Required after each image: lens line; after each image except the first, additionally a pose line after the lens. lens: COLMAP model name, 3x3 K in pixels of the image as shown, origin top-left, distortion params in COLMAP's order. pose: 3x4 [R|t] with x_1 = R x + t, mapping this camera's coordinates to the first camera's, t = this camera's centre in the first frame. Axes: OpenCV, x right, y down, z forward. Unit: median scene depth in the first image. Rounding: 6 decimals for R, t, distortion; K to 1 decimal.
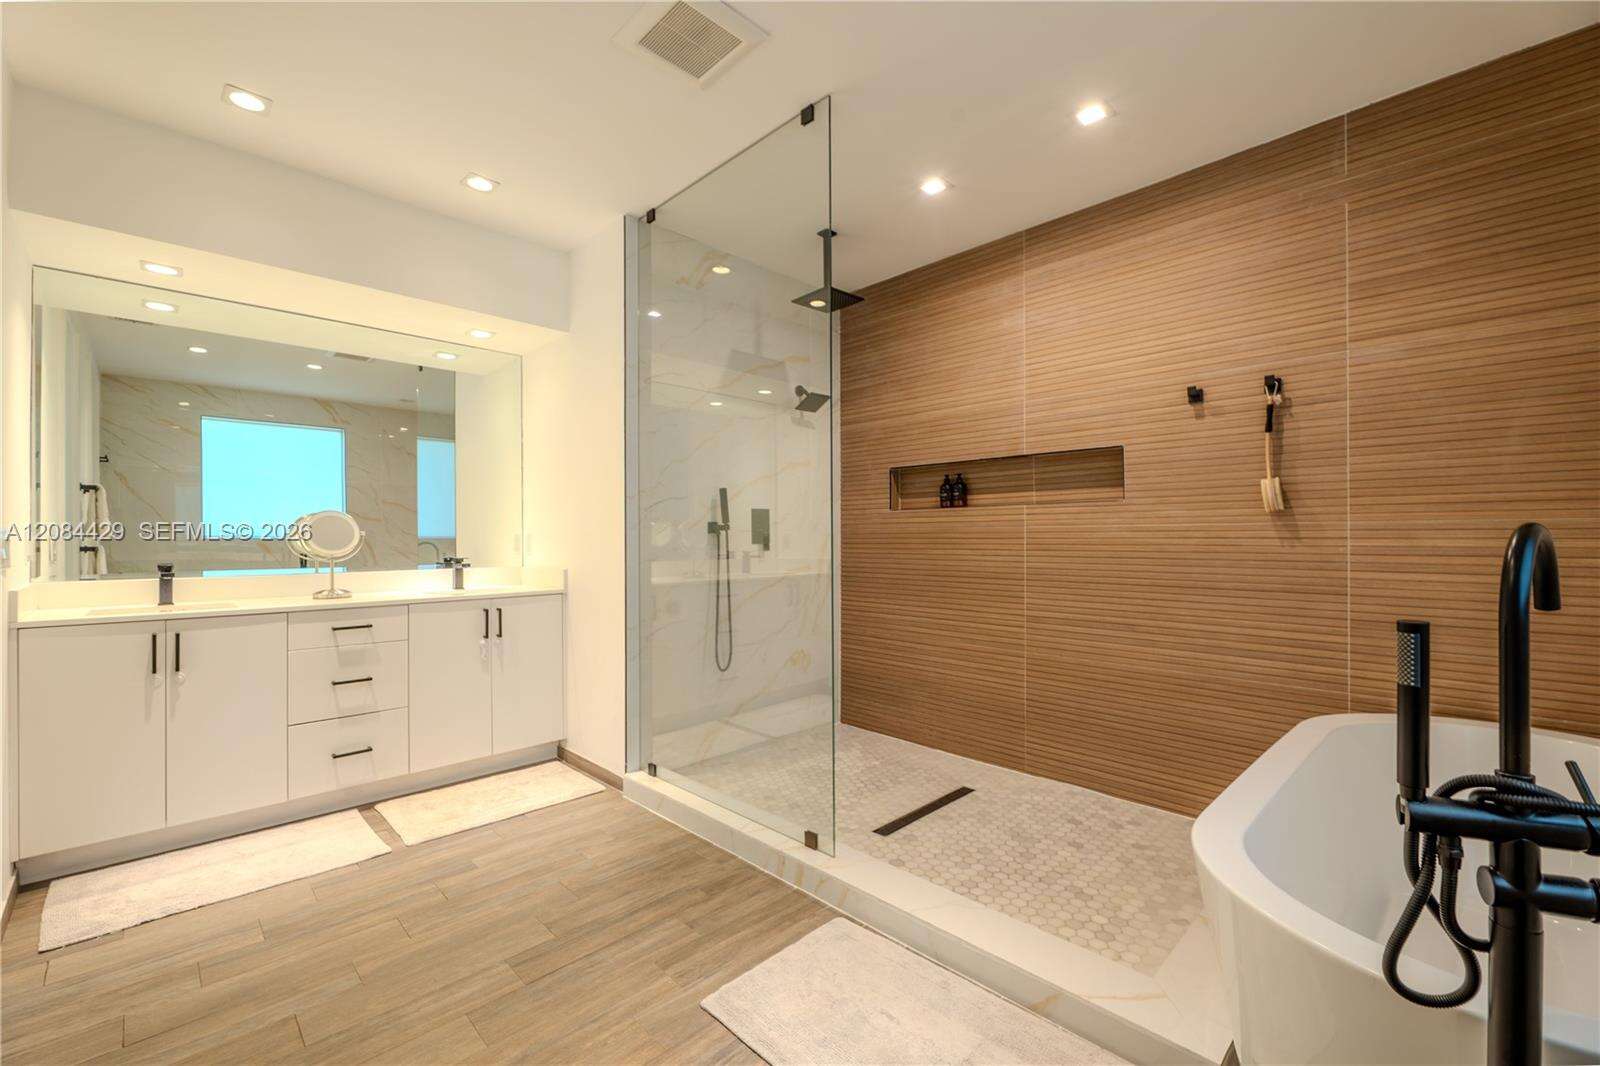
lens RADIAL K [[654.8, 0, 792.1], [0, 654.8, 537.6], [0, 0, 1]] dist [0.000382, 0.000001]
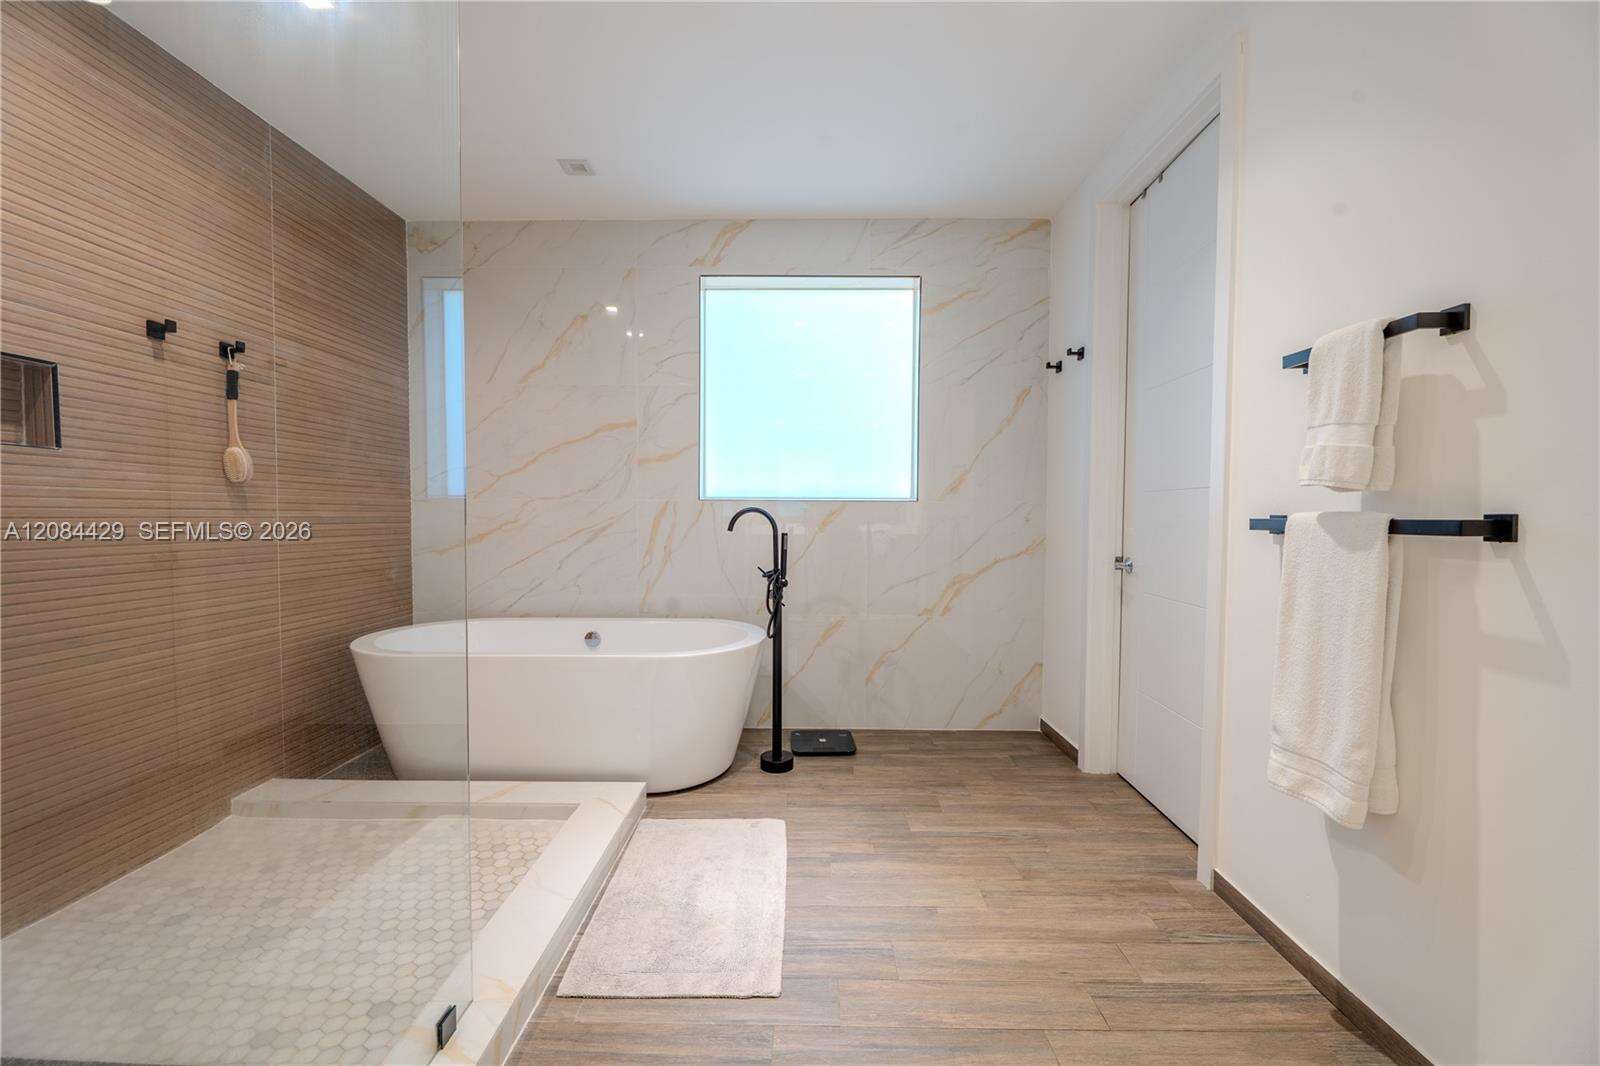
lens RADIAL K [[654.8, 0, 797.7], [0, 654.8, 534.9], [0, 0, 1]] dist [0.000382, 0.000001]
pose [[-0.699741, -0.021339, 0.714078, -0.564678], [-0.002244, 0.999615, 0.027673, 0.010390], [-0.714393, 0.017761, -0.699519, 1.119269]]
